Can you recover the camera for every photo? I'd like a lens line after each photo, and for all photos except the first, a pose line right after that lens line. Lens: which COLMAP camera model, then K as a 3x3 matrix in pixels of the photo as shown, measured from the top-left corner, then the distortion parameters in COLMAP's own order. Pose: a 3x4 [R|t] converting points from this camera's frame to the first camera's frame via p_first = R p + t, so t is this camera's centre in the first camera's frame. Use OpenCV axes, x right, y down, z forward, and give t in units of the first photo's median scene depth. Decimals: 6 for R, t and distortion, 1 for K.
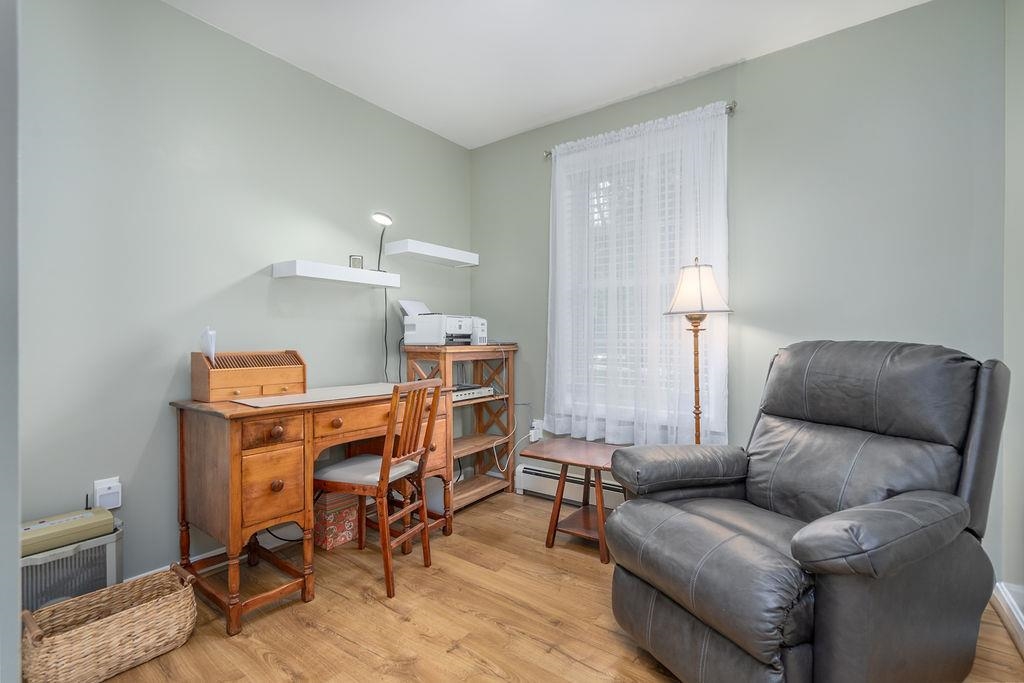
lens RADIAL K [[464.5, 0, 512.0], [0, 464.5, 341.5], [0, 0, 1]] dist [-0.007768, 0.005165]
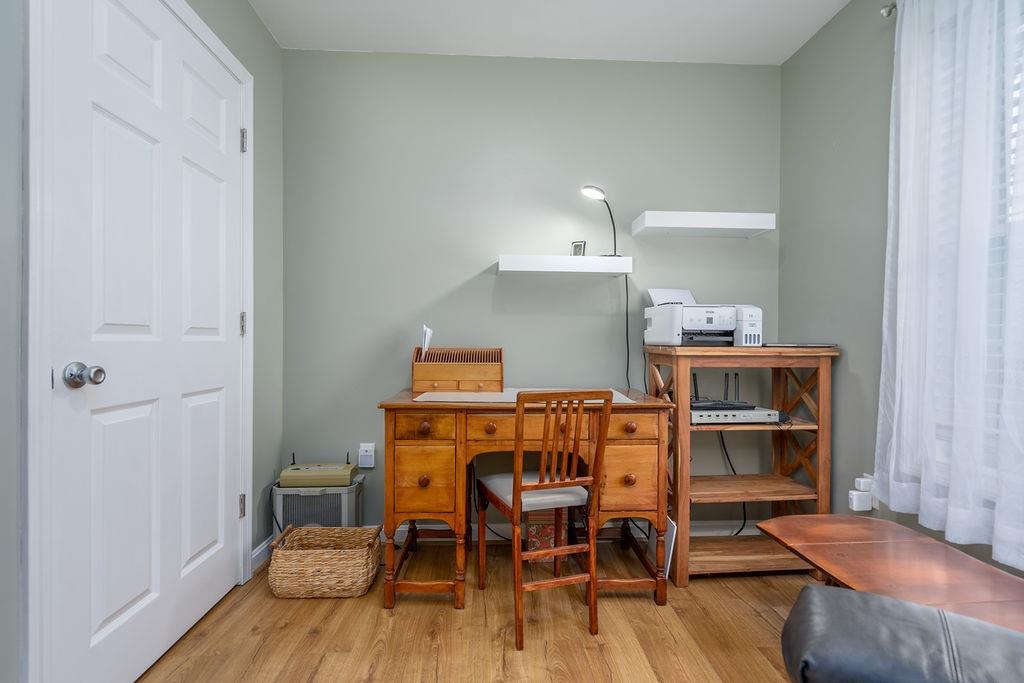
lens RADIAL K [[464.5, 0, 512.0], [0, 464.5, 341.5], [0, 0, 1]] dist [-0.007768, 0.005165]
pose [[0.636029, 0.012415, -0.771566, 0.313107], [-0.009666, 0.999920, 0.008122, -0.001822], [0.771605, 0.002292, 0.636098, 0.403401]]
